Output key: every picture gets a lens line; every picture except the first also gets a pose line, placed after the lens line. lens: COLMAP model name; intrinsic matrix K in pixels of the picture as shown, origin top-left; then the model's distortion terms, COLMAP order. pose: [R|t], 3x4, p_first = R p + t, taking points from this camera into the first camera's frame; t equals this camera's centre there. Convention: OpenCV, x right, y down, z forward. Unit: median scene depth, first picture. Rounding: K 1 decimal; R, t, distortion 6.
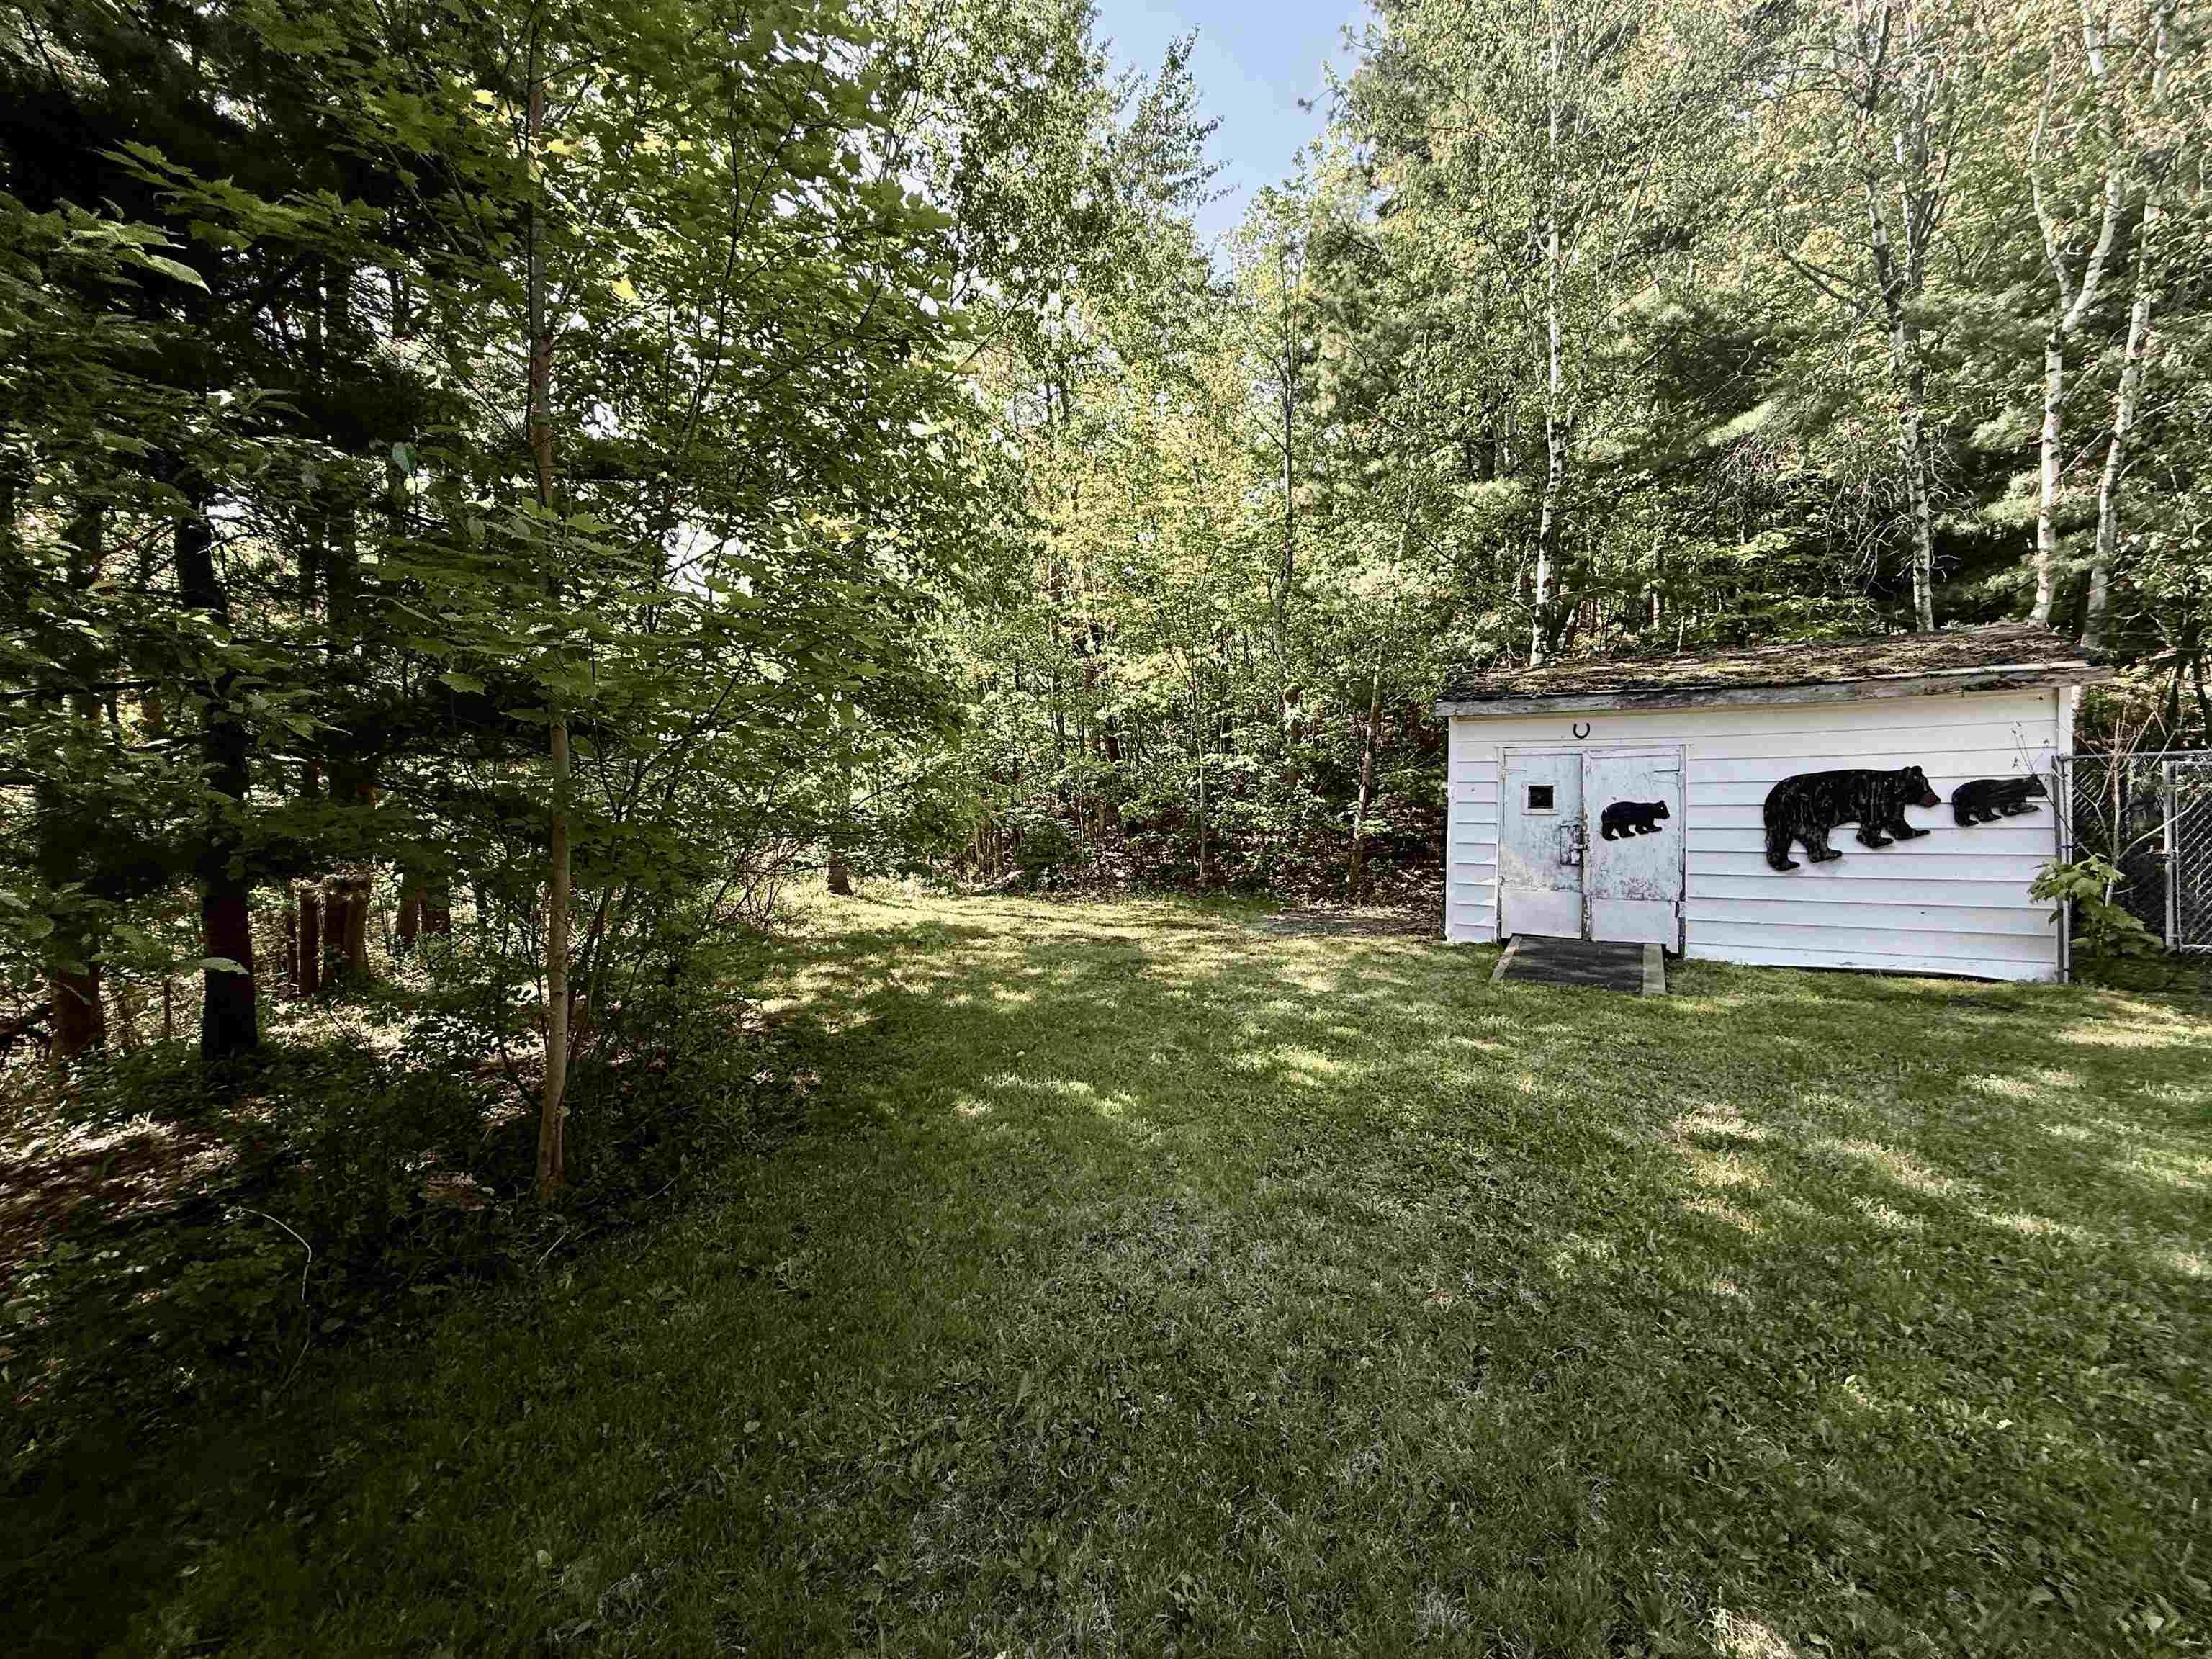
lens RADIAL K [[876.9, 0, 1094.8], [0, 876.9, 828.3], [0, 0, 1]] dist [-0.001483, 0.000606]
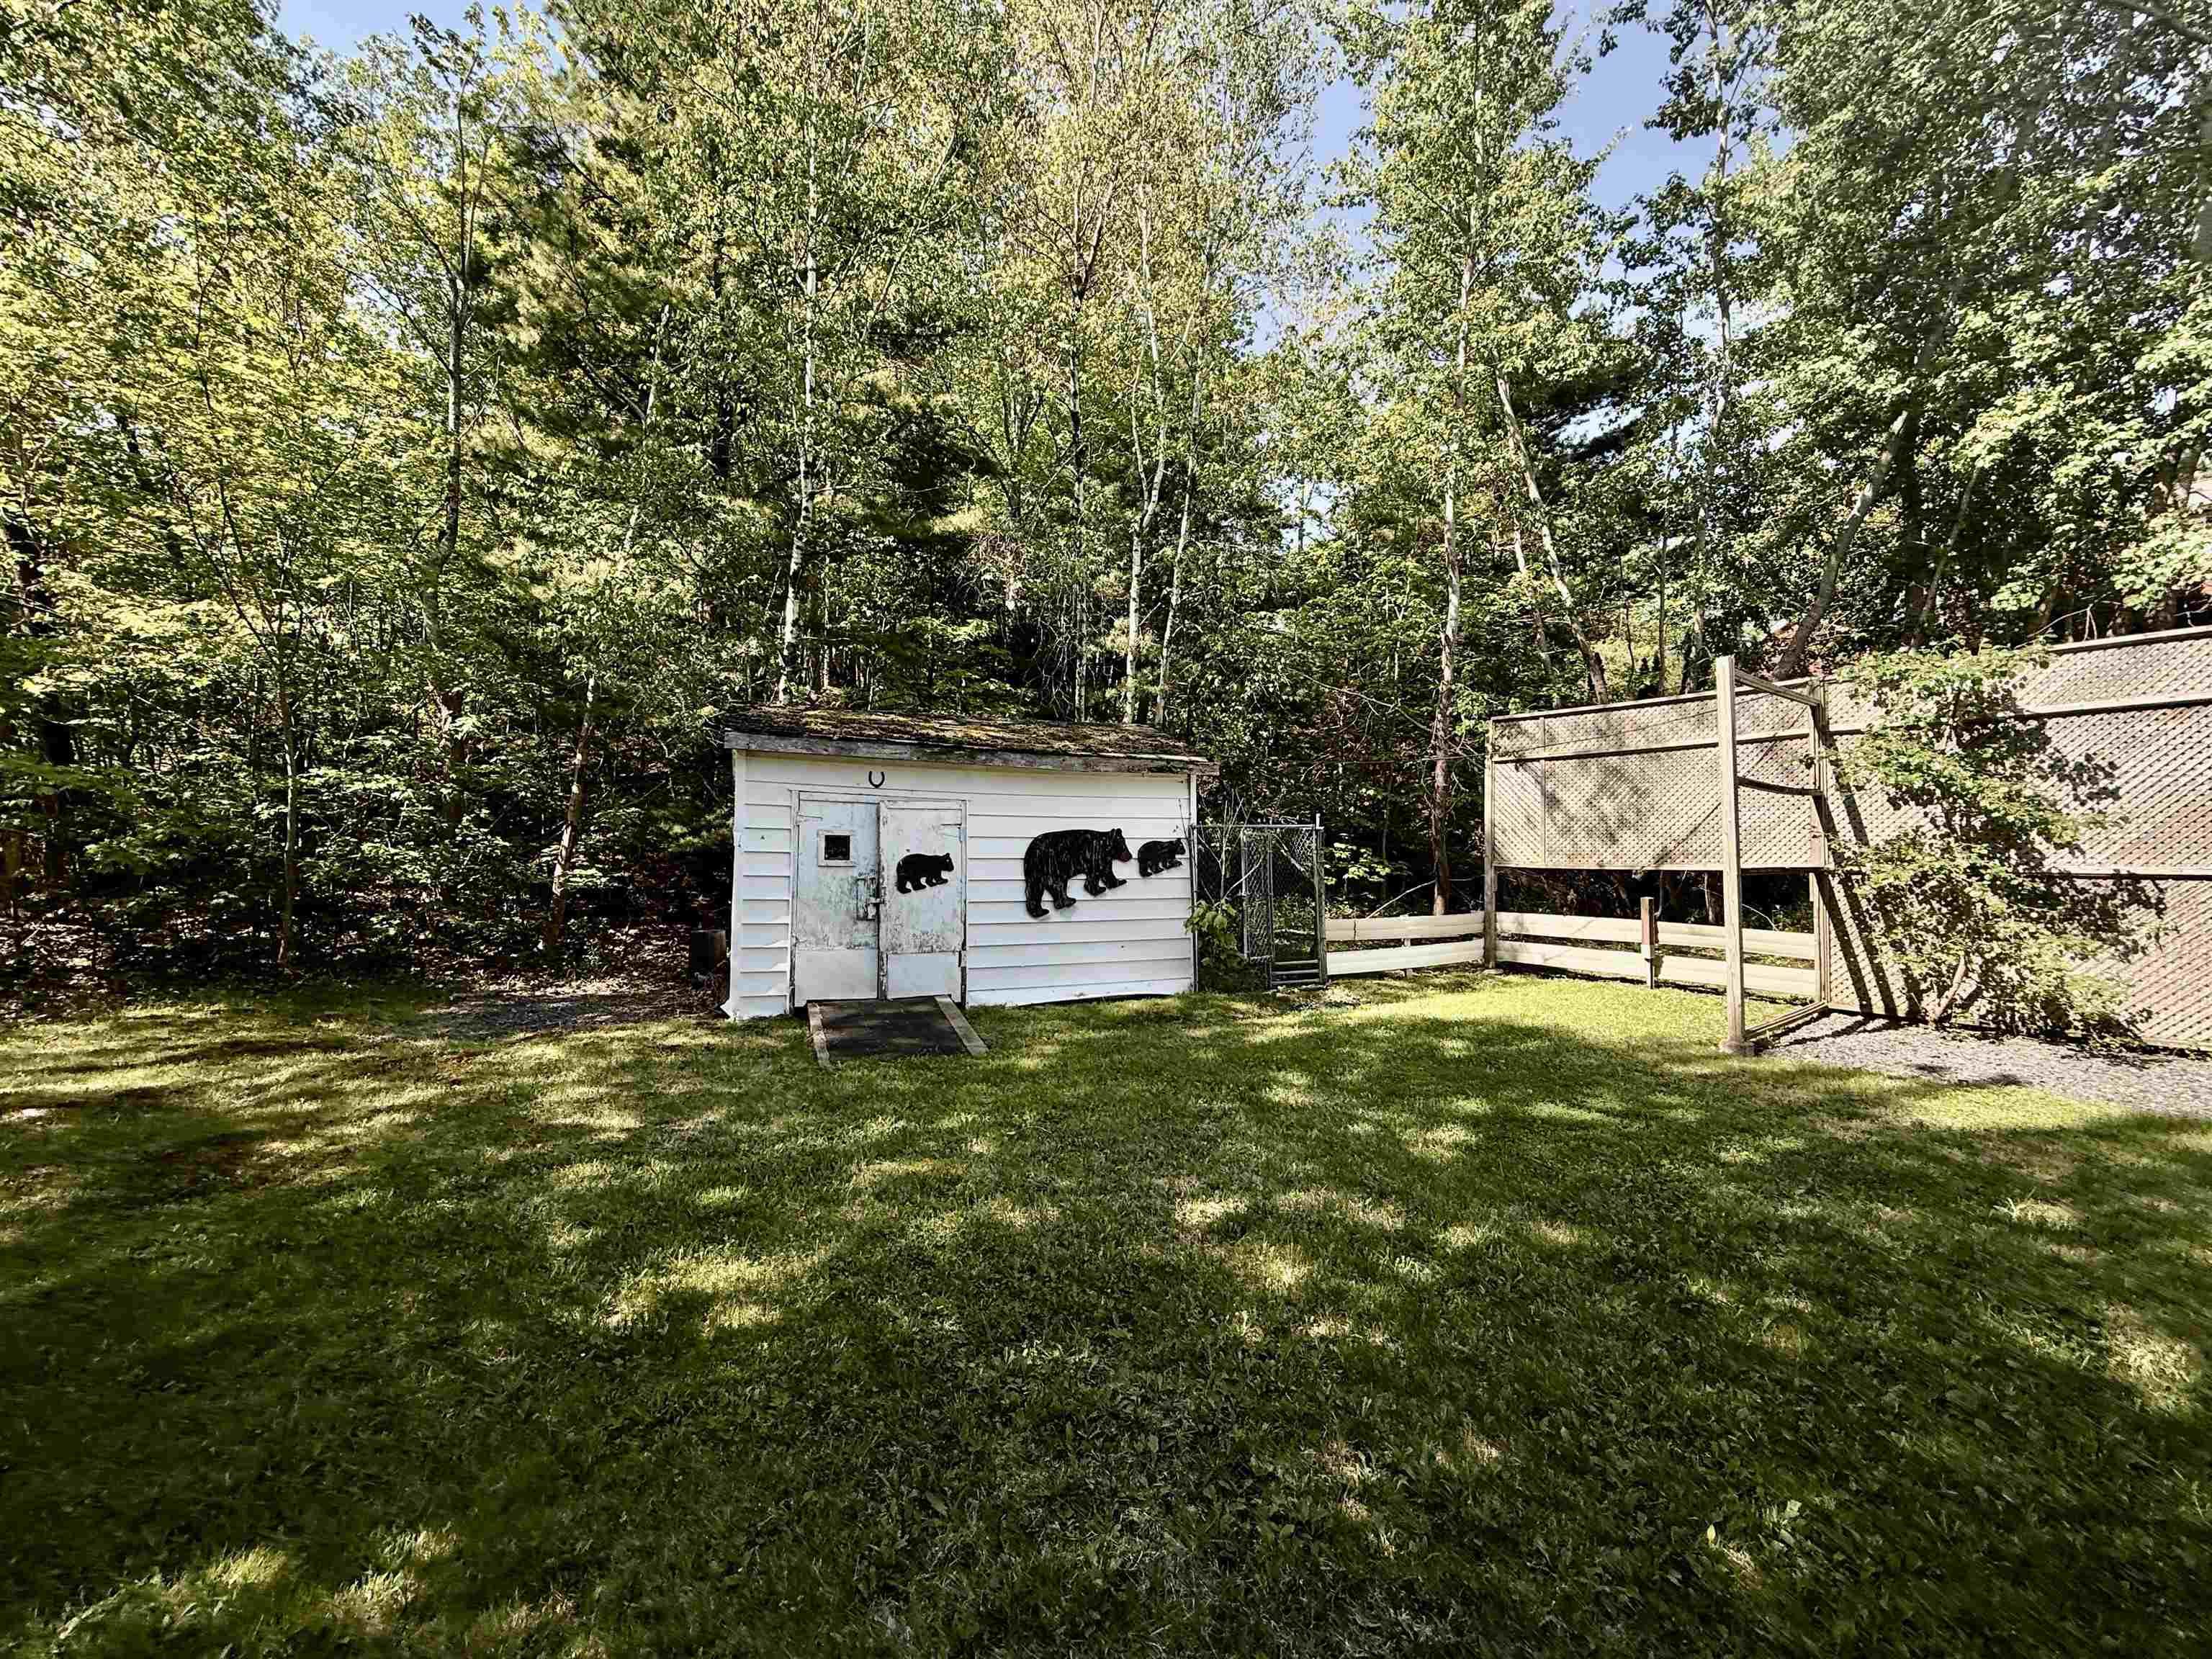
lens RADIAL K [[876.9, 0, 1099.7], [0, 876.9, 828.1], [0, 0, 1]] dist [-0.001483, 0.000606]
pose [[0.602064, 0.033859, 0.797730, -0.059756], [0.005387, 0.998905, -0.046464, -0.011772], [-0.798430, 0.032272, 0.601222, 0.229964]]
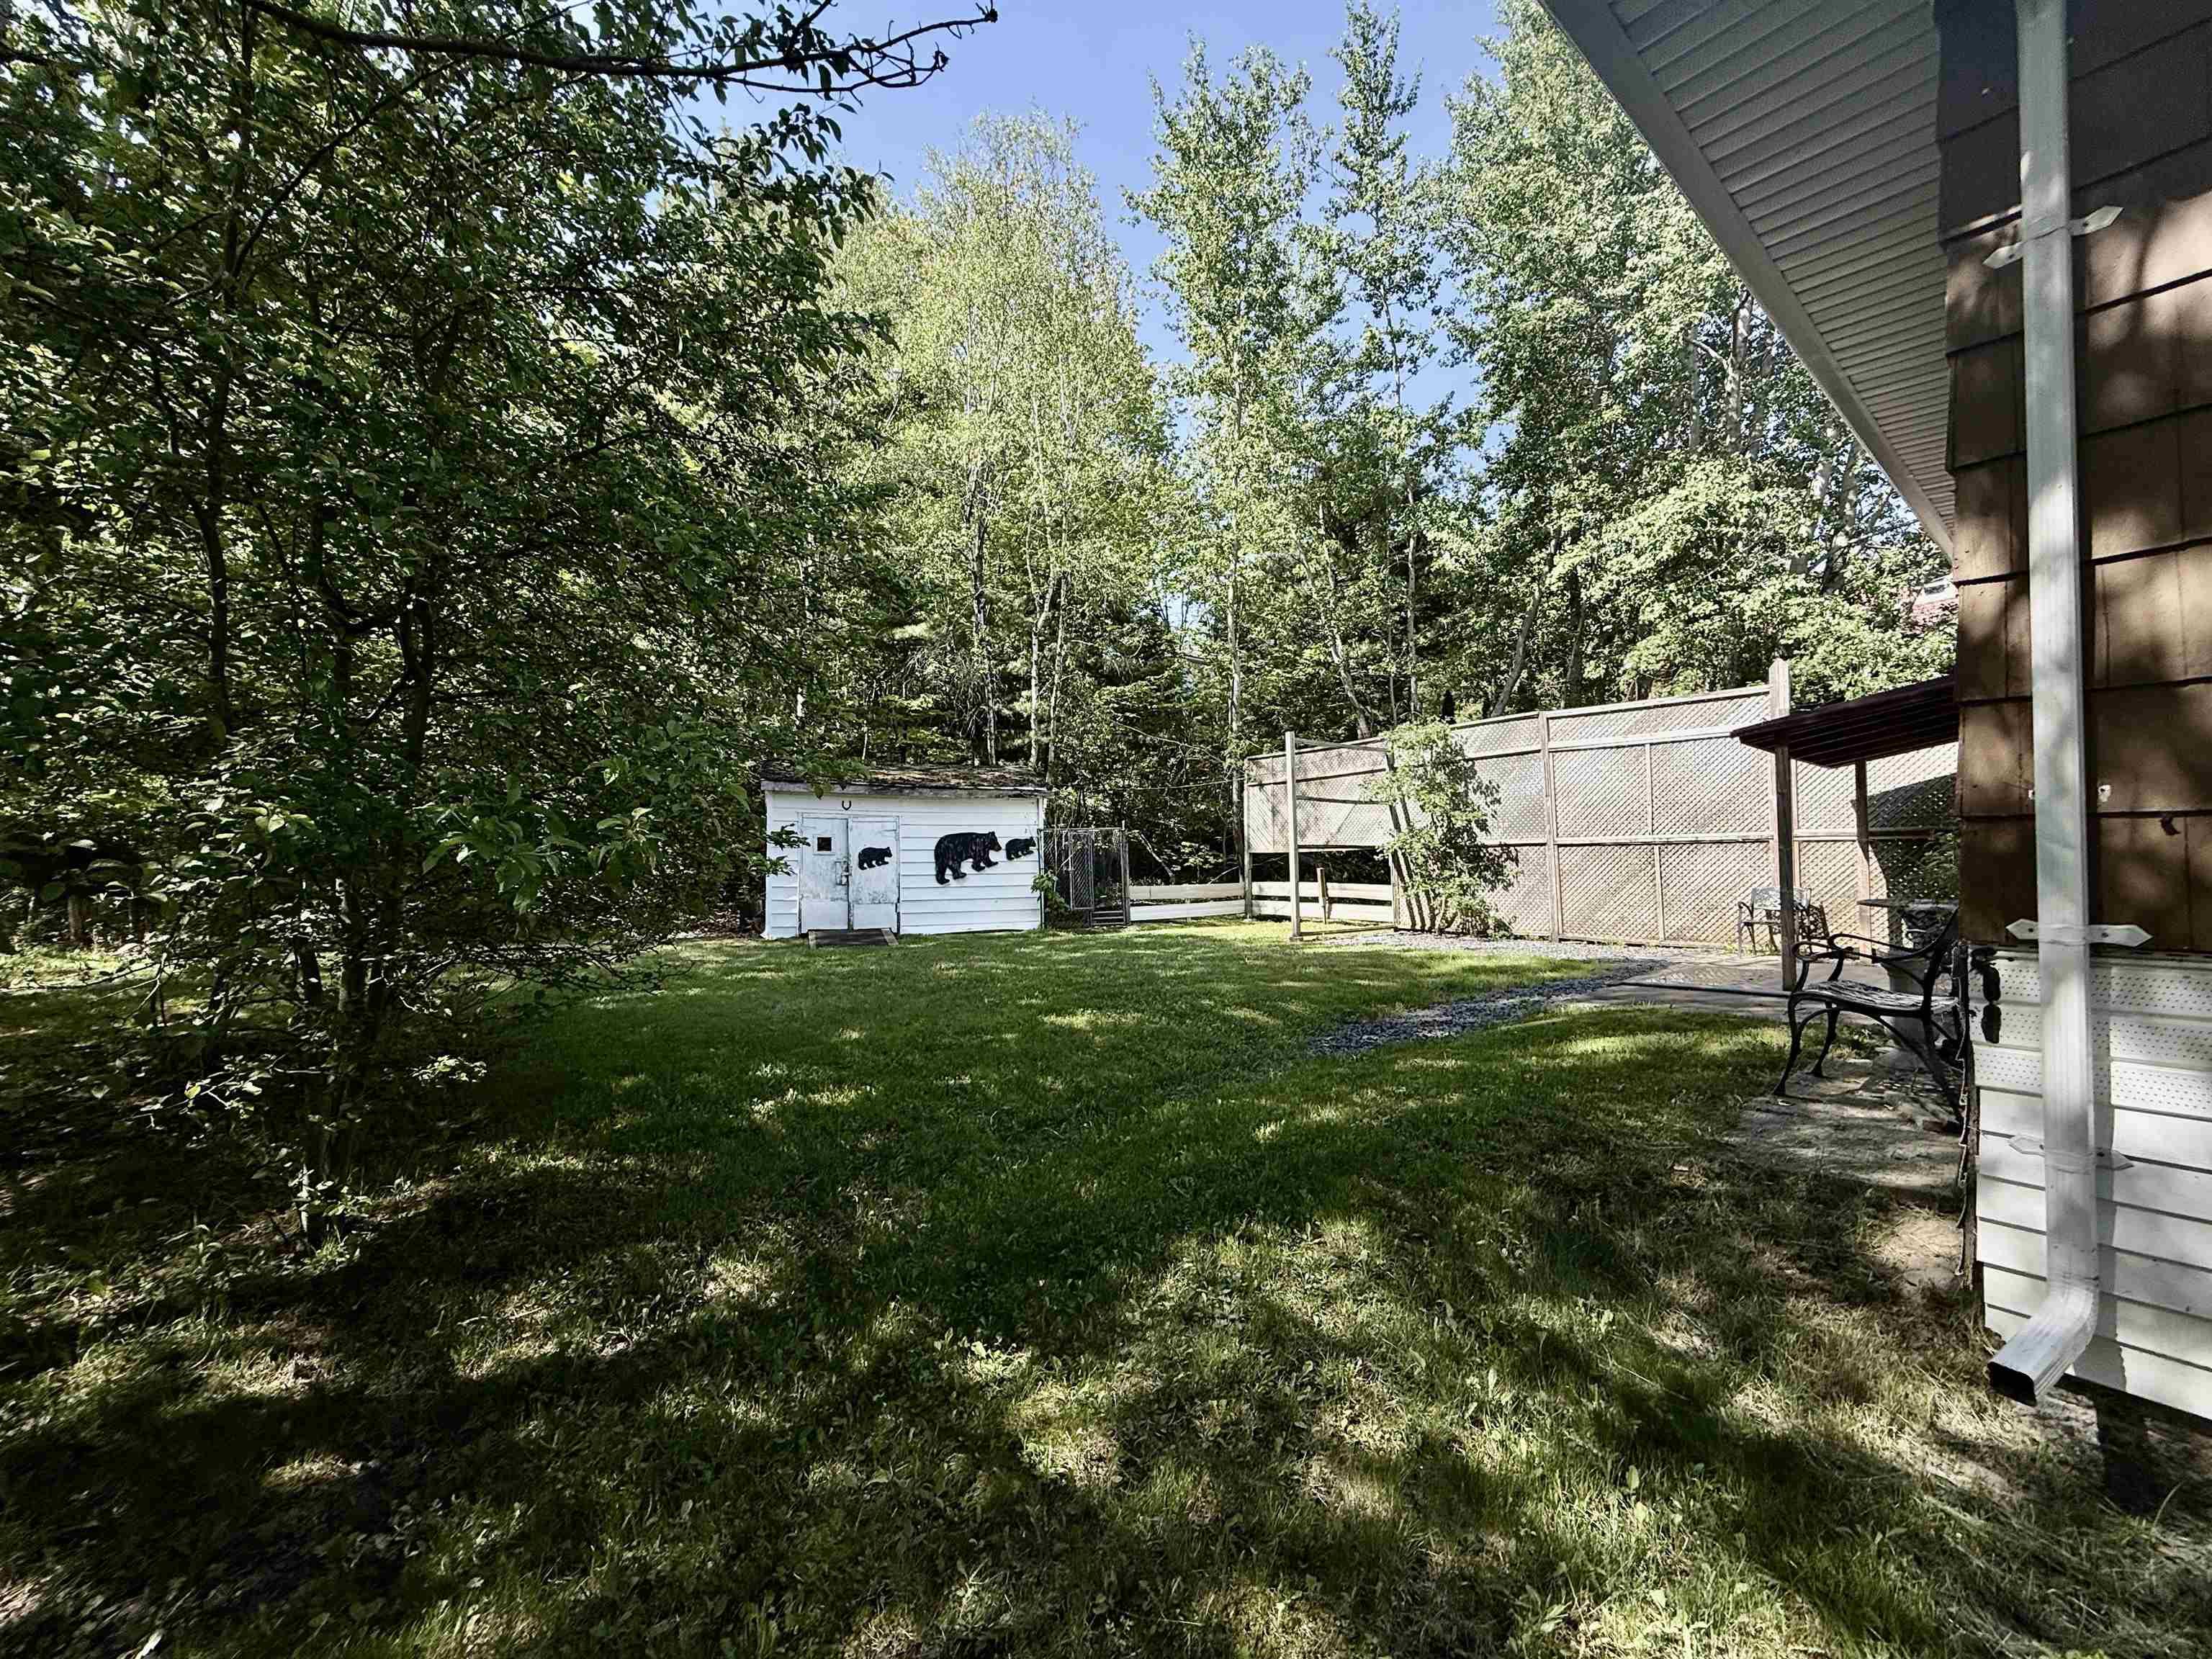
lens RADIAL K [[876.9, 0, 1104.0], [0, 876.9, 838.4], [0, 0, 1]] dist [-0.001483, 0.000606]
pose [[0.621935, 0.027909, 0.782572, -0.447916], [0.021755, 0.998363, -0.052894, 0.051937], [-0.782767, 0.049922, 0.620310, -0.422529]]
